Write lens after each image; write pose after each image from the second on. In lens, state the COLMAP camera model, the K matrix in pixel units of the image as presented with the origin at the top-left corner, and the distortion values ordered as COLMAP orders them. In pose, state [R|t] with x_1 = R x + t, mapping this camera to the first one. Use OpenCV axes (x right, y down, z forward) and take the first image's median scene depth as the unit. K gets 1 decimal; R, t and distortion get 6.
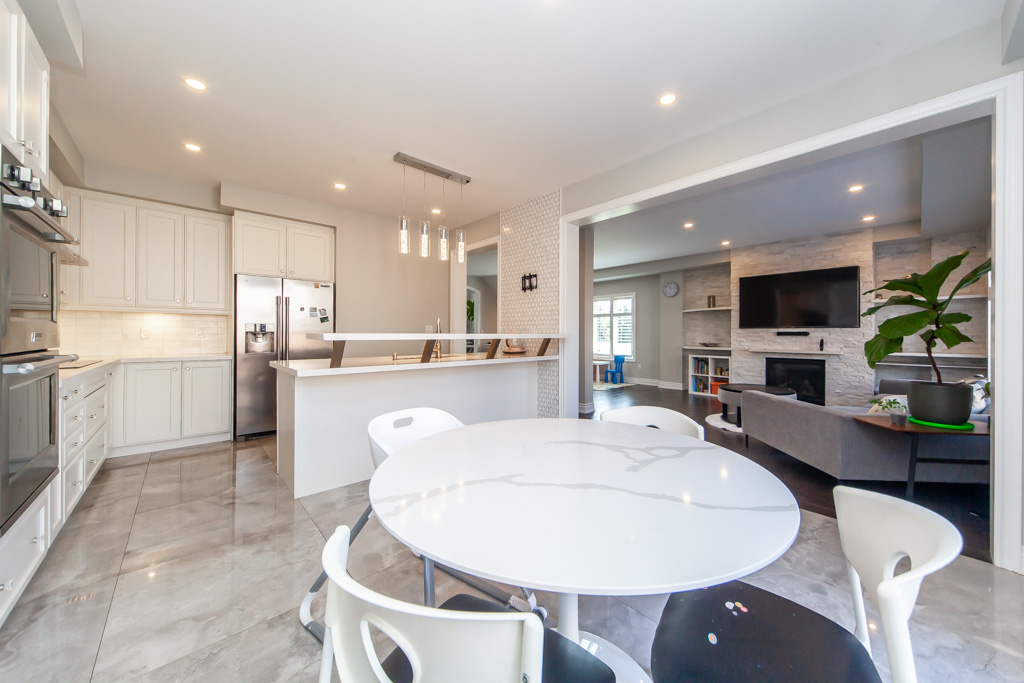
lens RADIAL K [[365.9, 0, 524.6], [0, 365.9, 334.0], [0, 0, 1]] dist [0.005161, 0.000083]
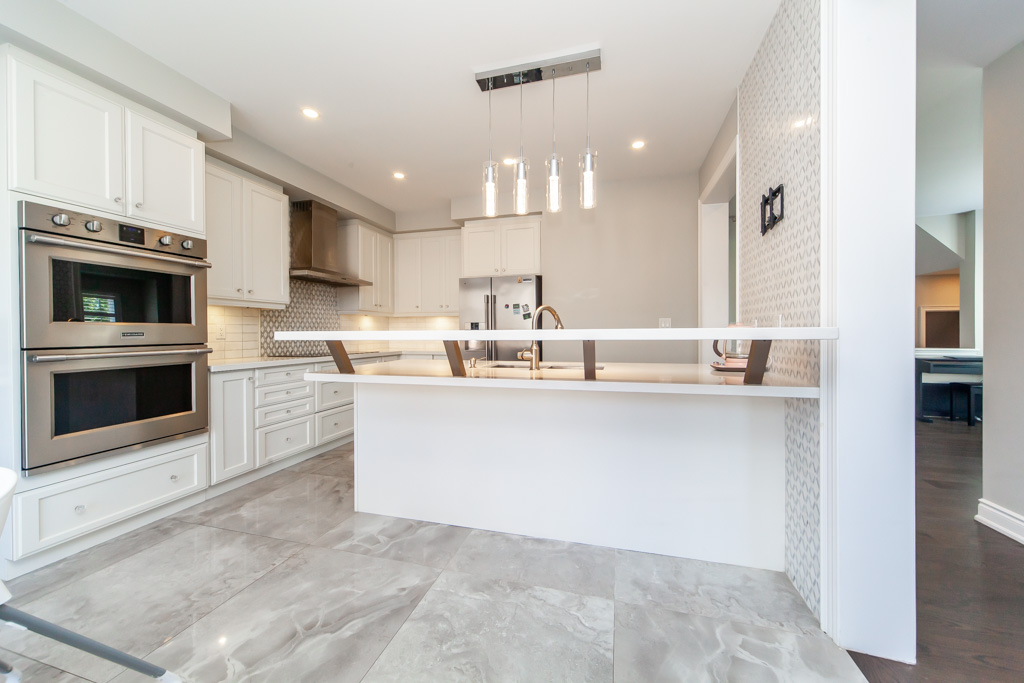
lens RADIAL K [[361.2, 0, 525.6], [0, 361.2, 333.7], [0, 0, 1]] dist [0.006008, 0.000035]
pose [[0.533511, -0.002183, -0.845790, 0.198636], [0.006966, 0.999974, 0.001813, 0.002663], [0.845764, -0.006859, 0.533513, 0.468392]]
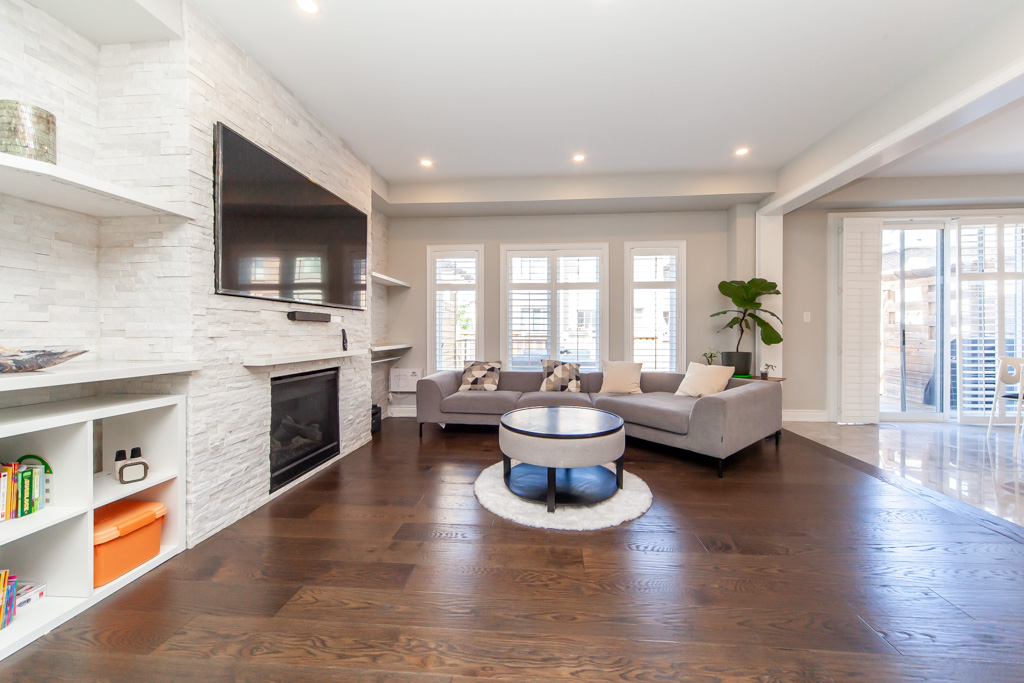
lens RADIAL K [[369.6, 0, 523.5], [0, 369.6, 334.8], [0, 0, 1]] dist [0.004311, -0.000120]
pose [[-0.679061, -0.008671, 0.734031, 0.267539], [-0.002008, 0.999948, 0.009955, 0.019920], [-0.734079, 0.005286, -0.679043, 1.394699]]
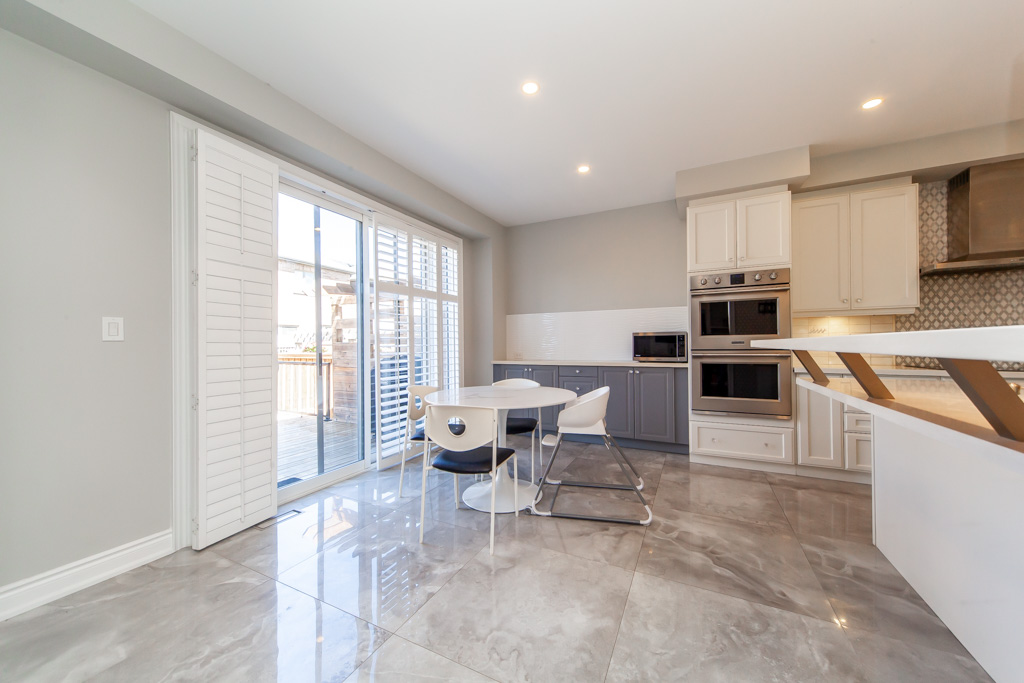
lens RADIAL K [[359.8, 0, 523.1], [0, 359.8, 342.9], [0, 0, 1]] dist [0.007818, 0.000046]
pose [[-0.929218, 0.003756, -0.369513, 0.206405], [0.005745, 0.999974, -0.004283, 0.002685], [0.369487, -0.006103, -0.929216, 0.779074]]
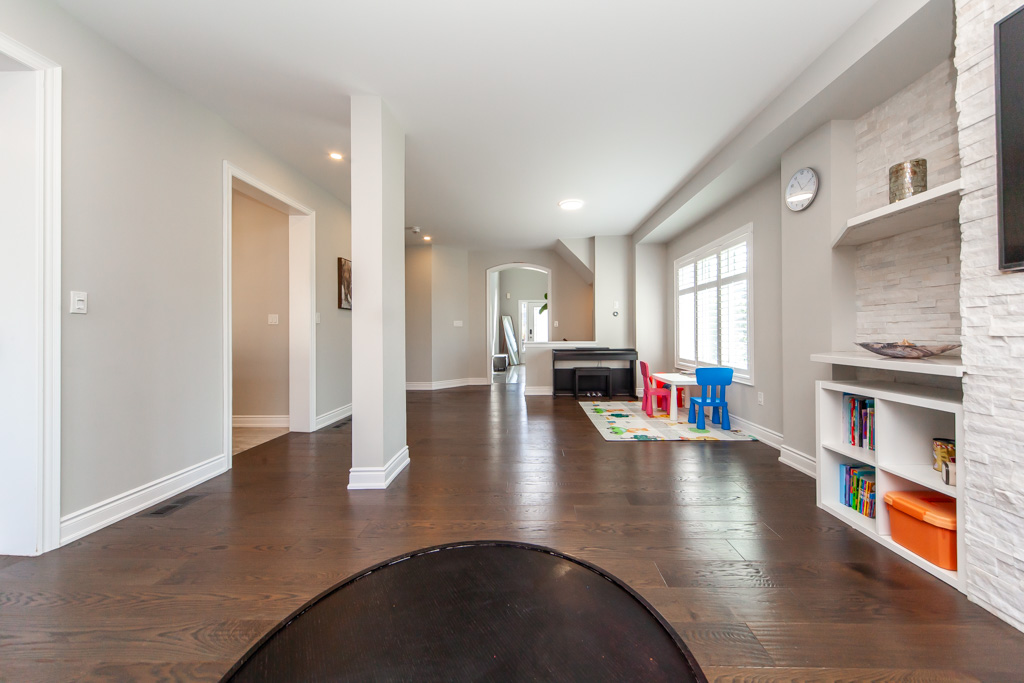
lens RADIAL K [[365.9, 0, 524.6], [0, 365.9, 334.0], [0, 0, 1]] dist [0.005161, 0.000083]
pose [[0.722095, -0.004319, -0.691781, 0.731215], [0.008477, 0.999961, 0.002604, 0.021507], [0.691742, -0.007744, 0.722103, 0.910456]]
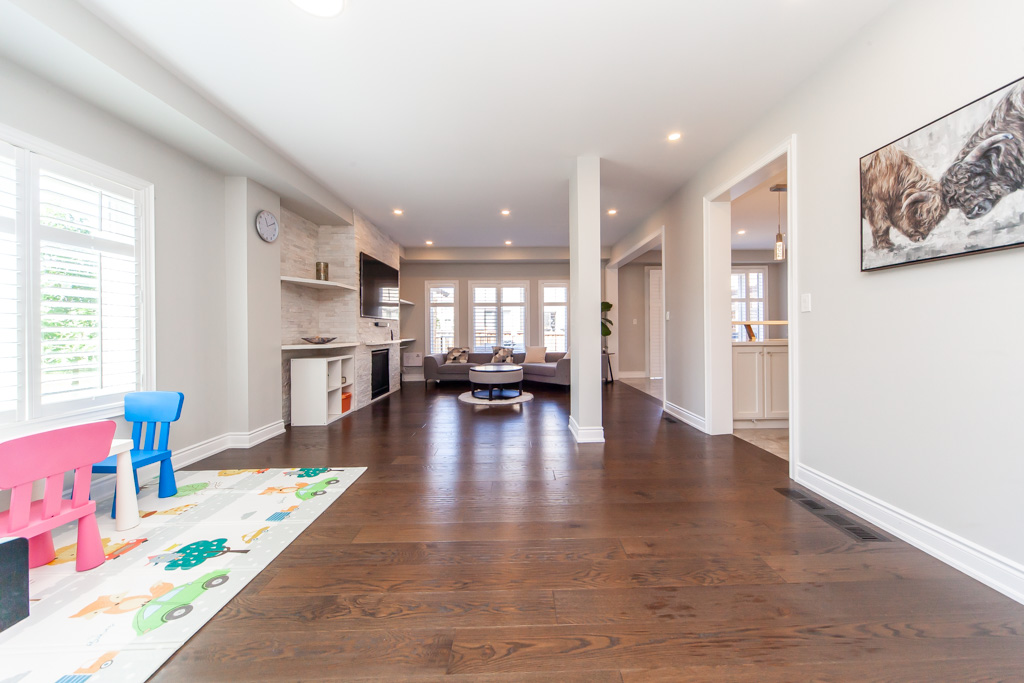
lens RADIAL K [[361.2, 0, 525.6], [0, 361.2, 333.7], [0, 0, 1]] dist [0.006008, 0.000035]
pose [[-0.751362, -0.002492, 0.659885, -0.249814], [0.005191, 0.999940, 0.009687, 0.020746], [-0.659869, 0.010704, -0.751304, 1.836608]]
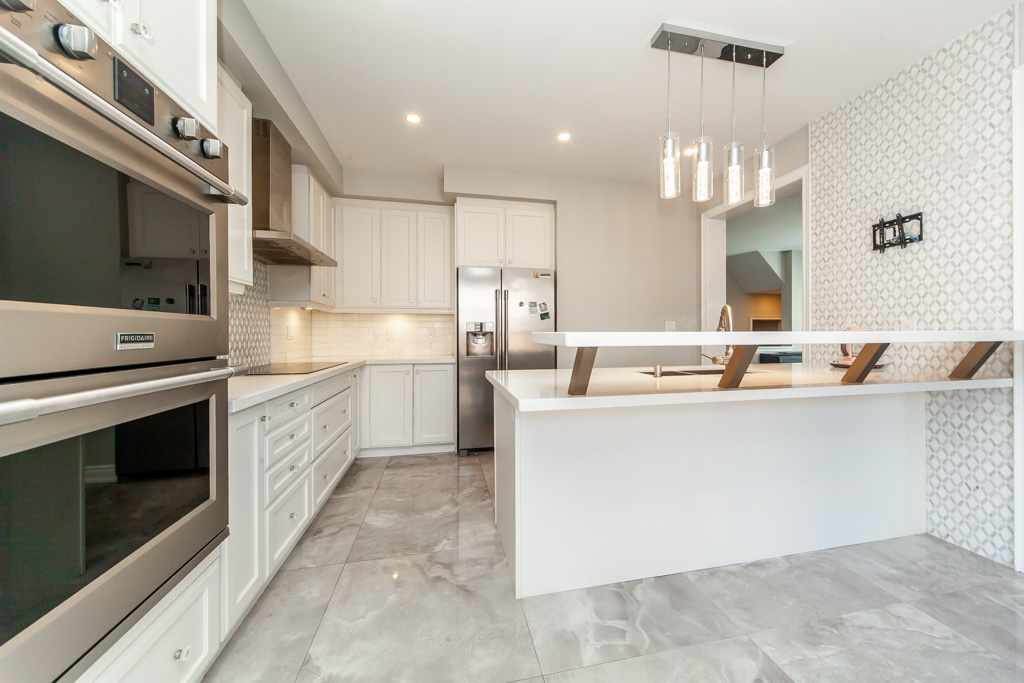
lens RADIAL K [[369.6, 0, 523.5], [0, 369.6, 334.8], [0, 0, 1]] dist [0.004311, -0.000120]
pose [[0.861683, -0.004446, -0.507428, -0.157084], [0.006339, 0.999978, 0.002002, -0.000116], [0.507408, -0.004942, 0.861692, 0.248015]]
